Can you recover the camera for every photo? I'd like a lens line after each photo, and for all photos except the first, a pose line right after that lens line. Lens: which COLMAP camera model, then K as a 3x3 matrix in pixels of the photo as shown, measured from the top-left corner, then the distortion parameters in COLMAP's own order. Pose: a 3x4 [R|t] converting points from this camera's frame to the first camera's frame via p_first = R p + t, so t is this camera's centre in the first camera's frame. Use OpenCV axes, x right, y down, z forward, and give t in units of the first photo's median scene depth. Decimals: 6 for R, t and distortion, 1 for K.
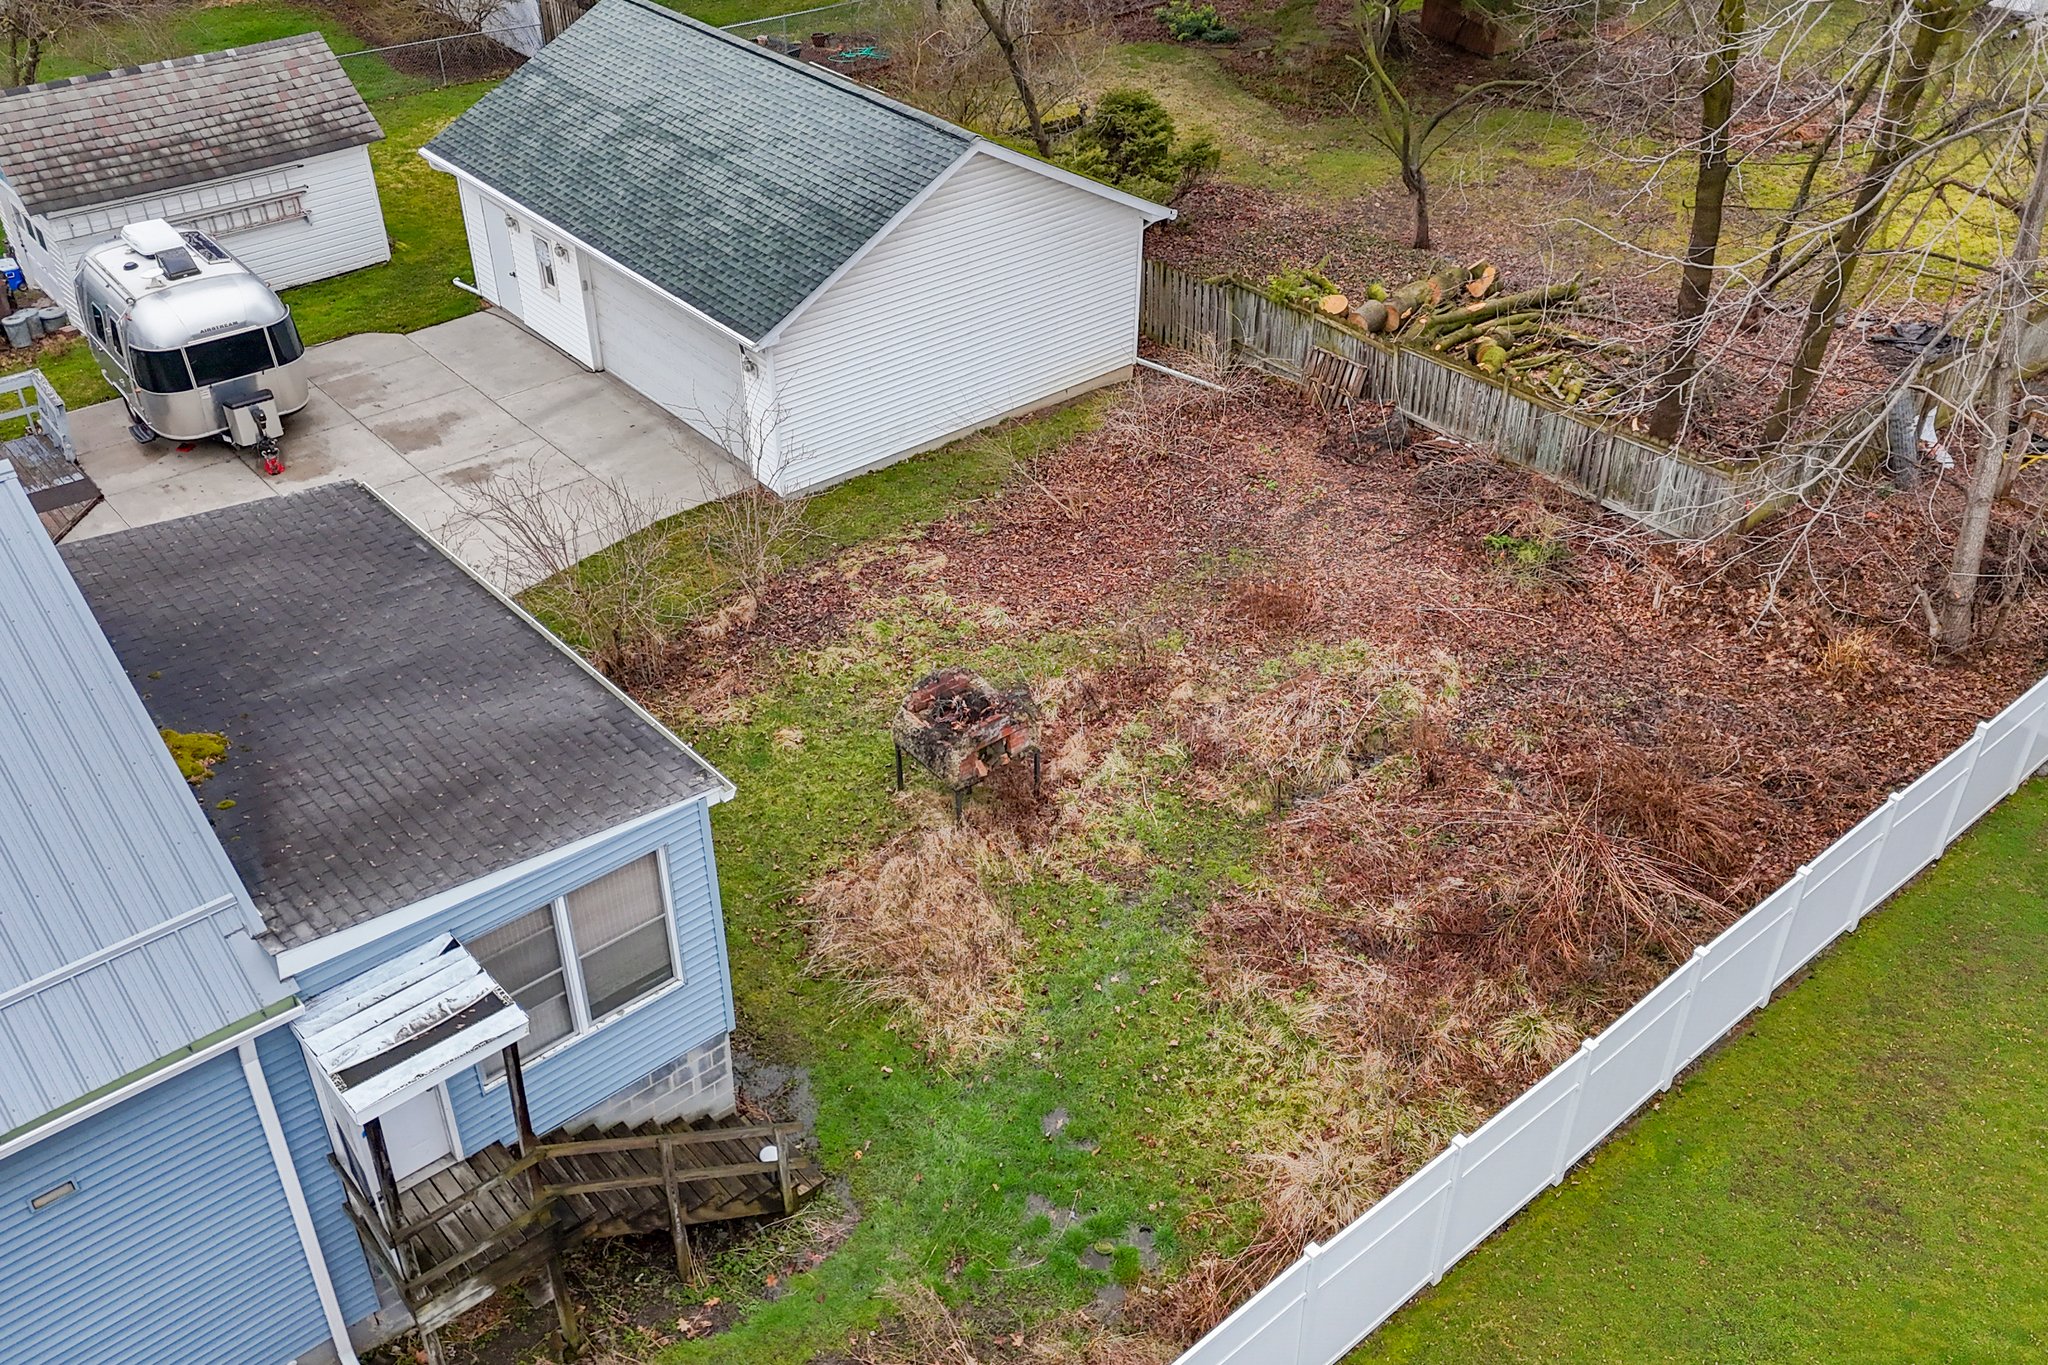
lens RADIAL K [[1765.1, 0, 1023.2], [0, 1765.1, 679.6], [0, 0, 1]] dist [0.059429, -0.012927]
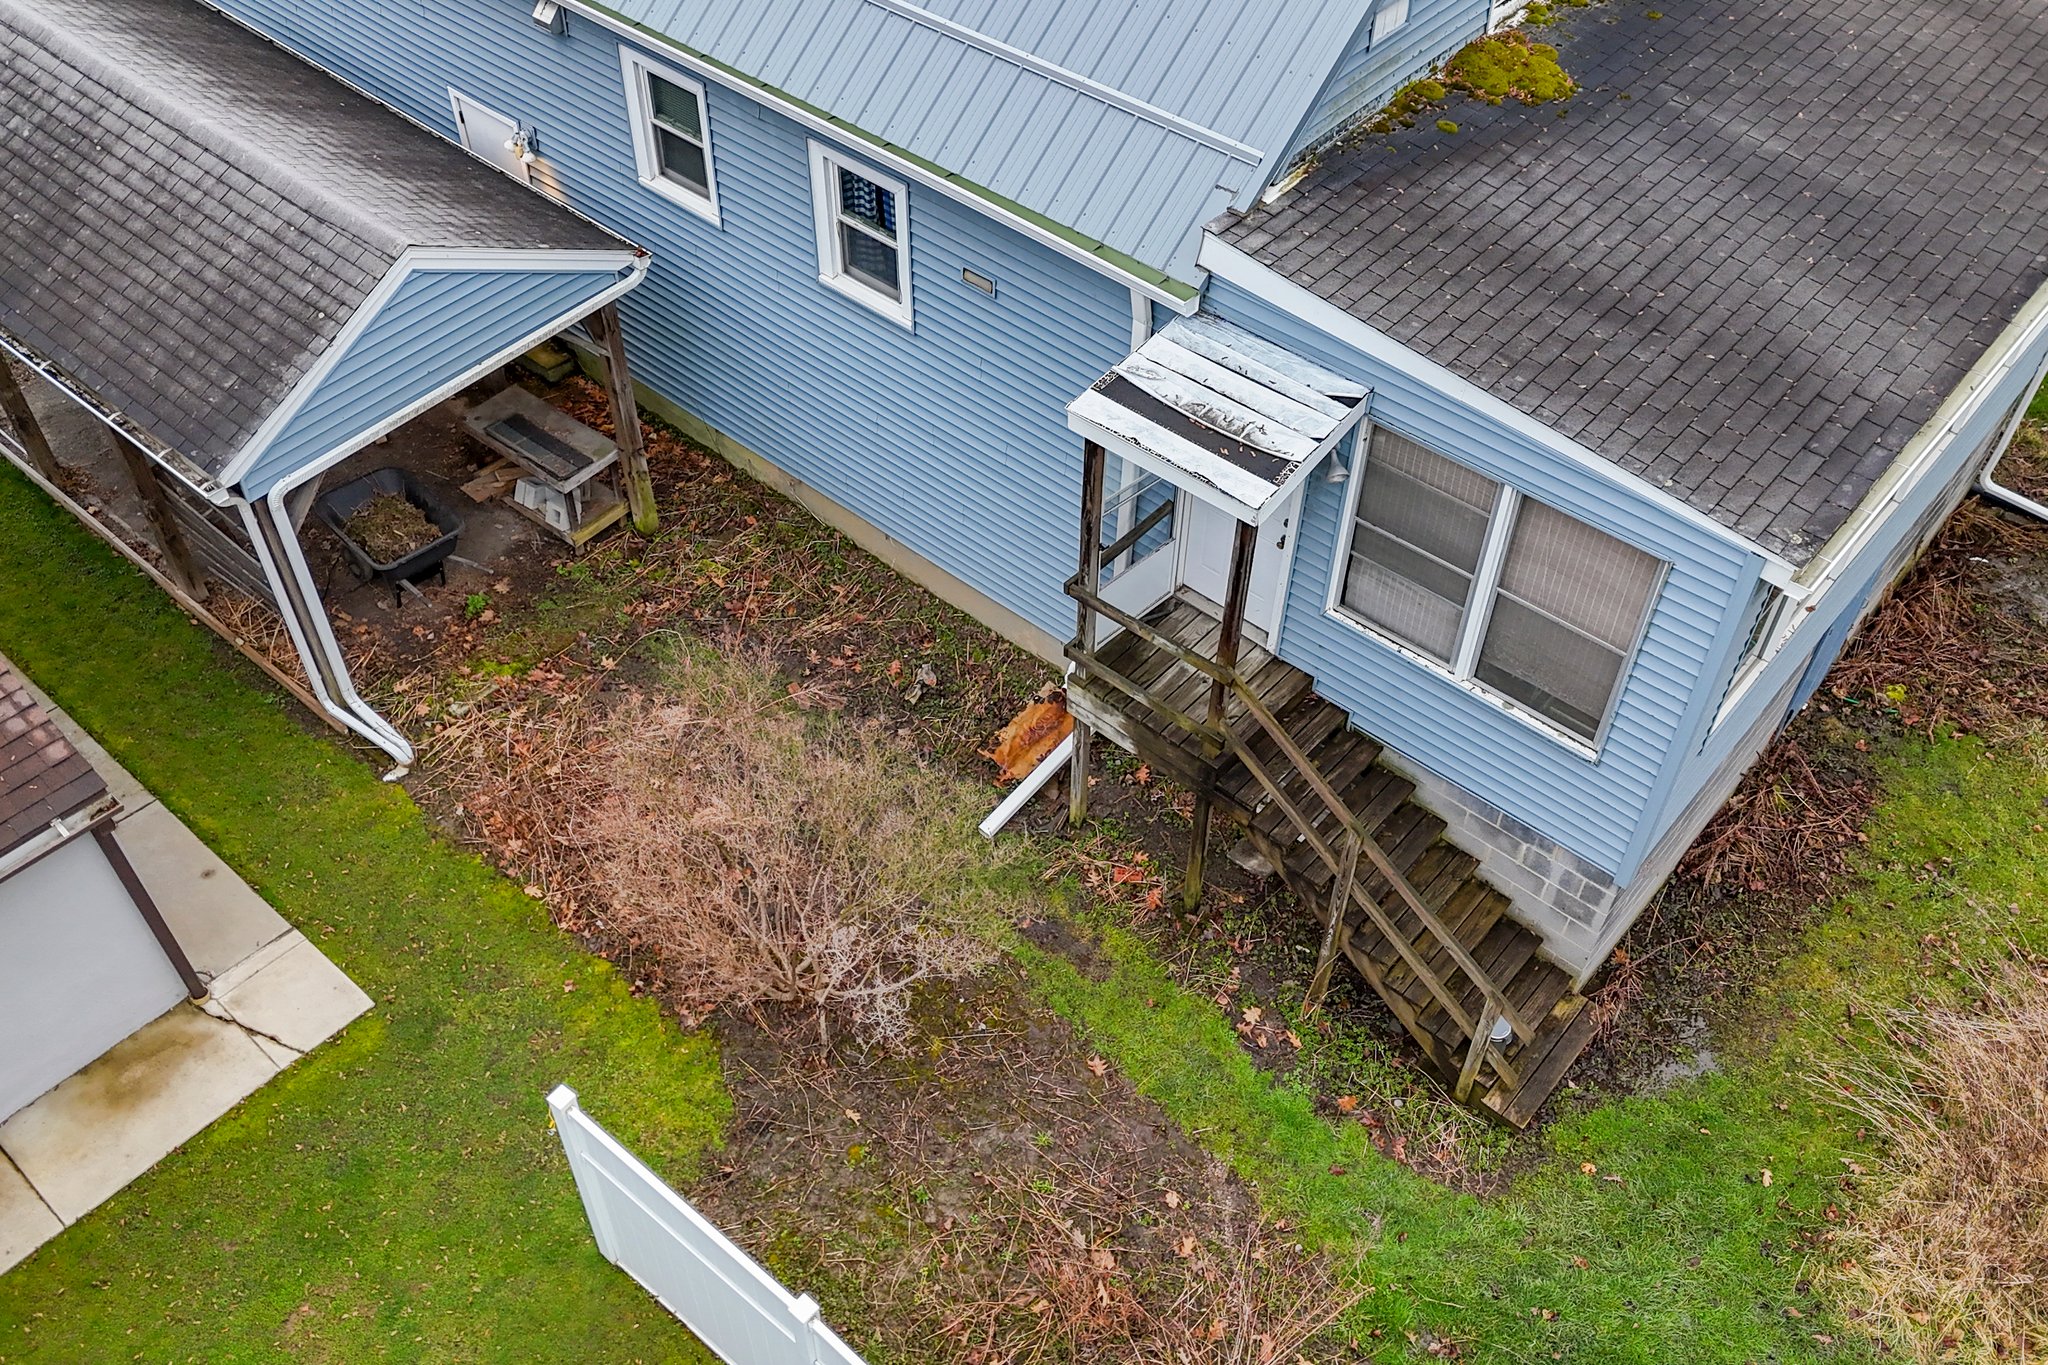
lens RADIAL K [[1765.1, 0, 1022.3], [0, 1765.1, 681.7], [0, 0, 1]] dist [0.059429, -0.012927]
pose [[0.144078, 0.721339, -0.677431, 0.229710], [-0.575205, 0.618092, 0.535818, -0.089795], [0.805221, 0.312462, 0.503972, 0.526890]]
